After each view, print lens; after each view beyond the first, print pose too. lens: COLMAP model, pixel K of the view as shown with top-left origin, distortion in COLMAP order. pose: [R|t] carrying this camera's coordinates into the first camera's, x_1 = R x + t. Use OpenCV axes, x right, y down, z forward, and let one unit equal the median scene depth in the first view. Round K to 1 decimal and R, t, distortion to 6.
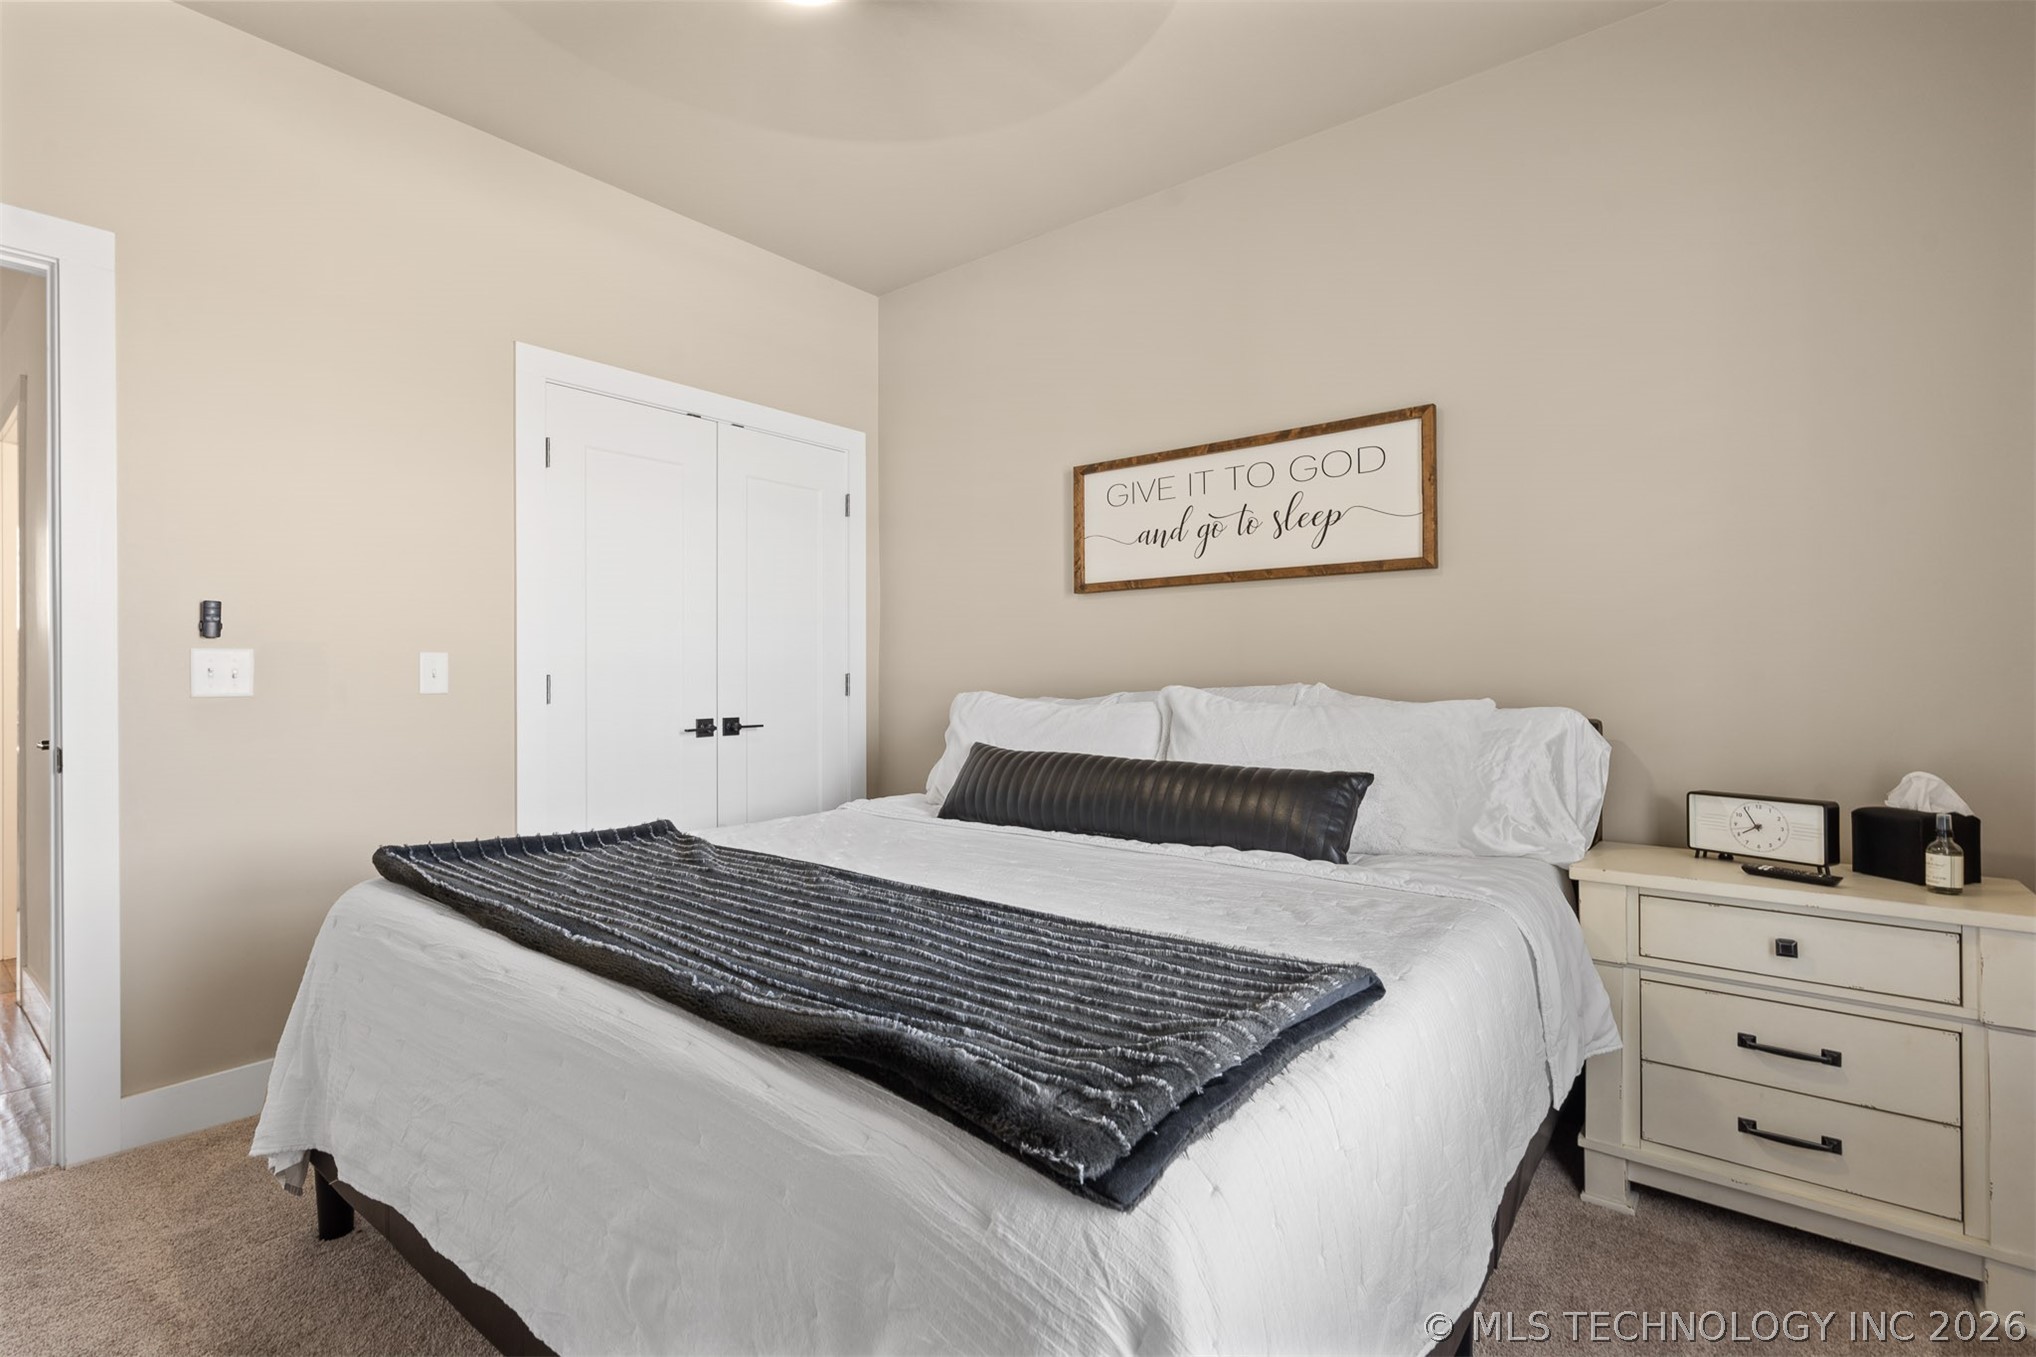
lens RADIAL K [[961.6, 0, 1020.0], [0, 961.6, 675.7], [0, 0, 1]] dist [0.000530, 0.000390]
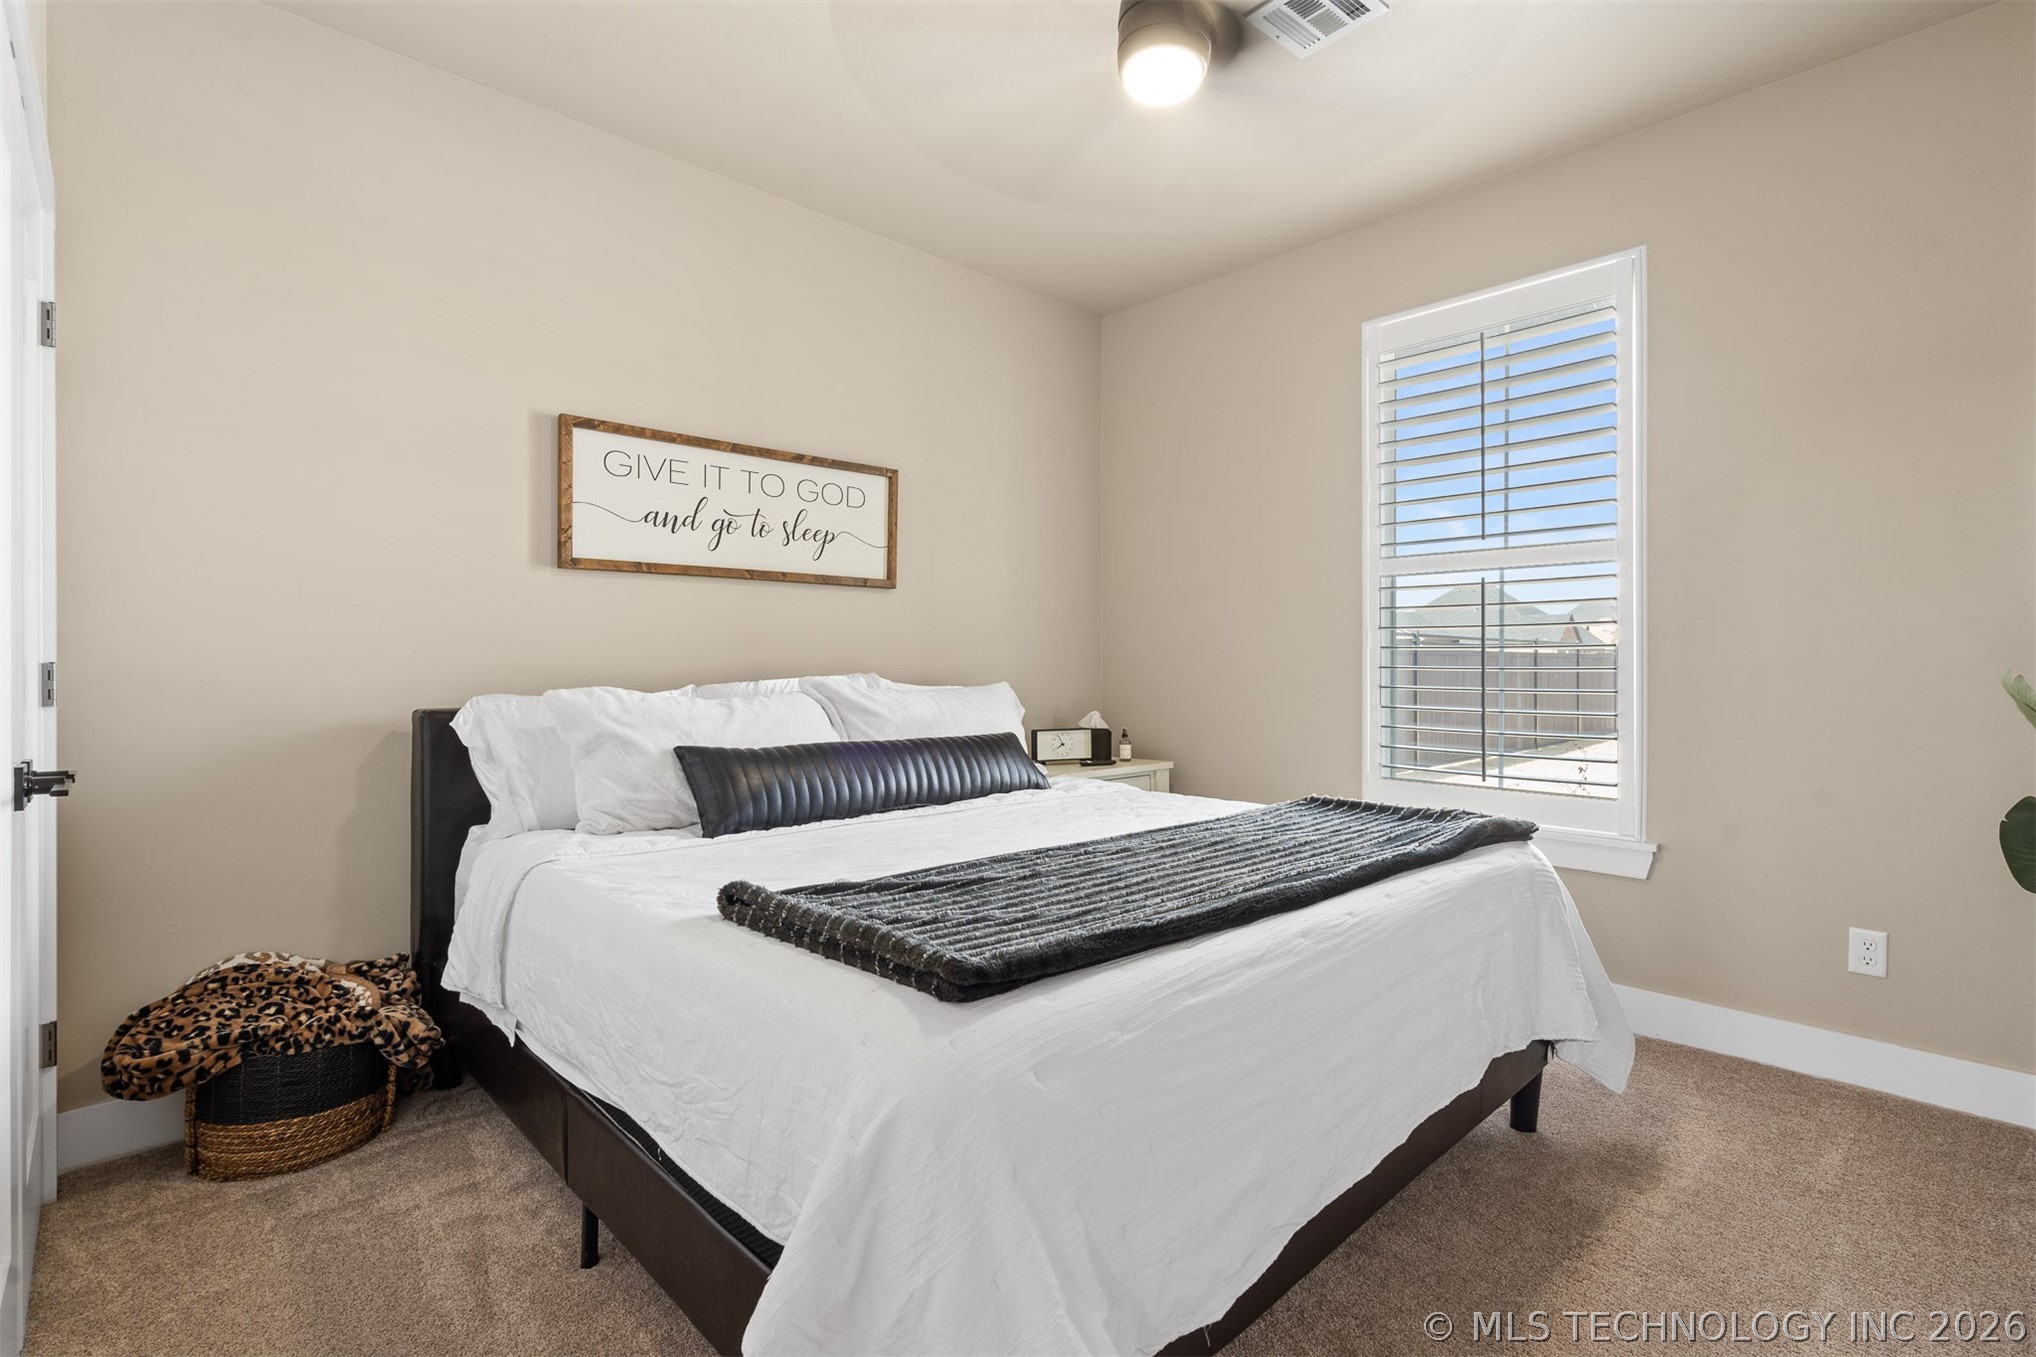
lens RADIAL K [[961.6, 0, 1029.1], [0, 961.6, 669.6], [0, 0, 1]] dist [0.000530, 0.000390]
pose [[0.116466, -0.003316, 0.993189, -0.825809], [0.002085, 0.999993, 0.003094, -0.000315], [-0.993193, 0.001710, 0.116472, 0.587662]]
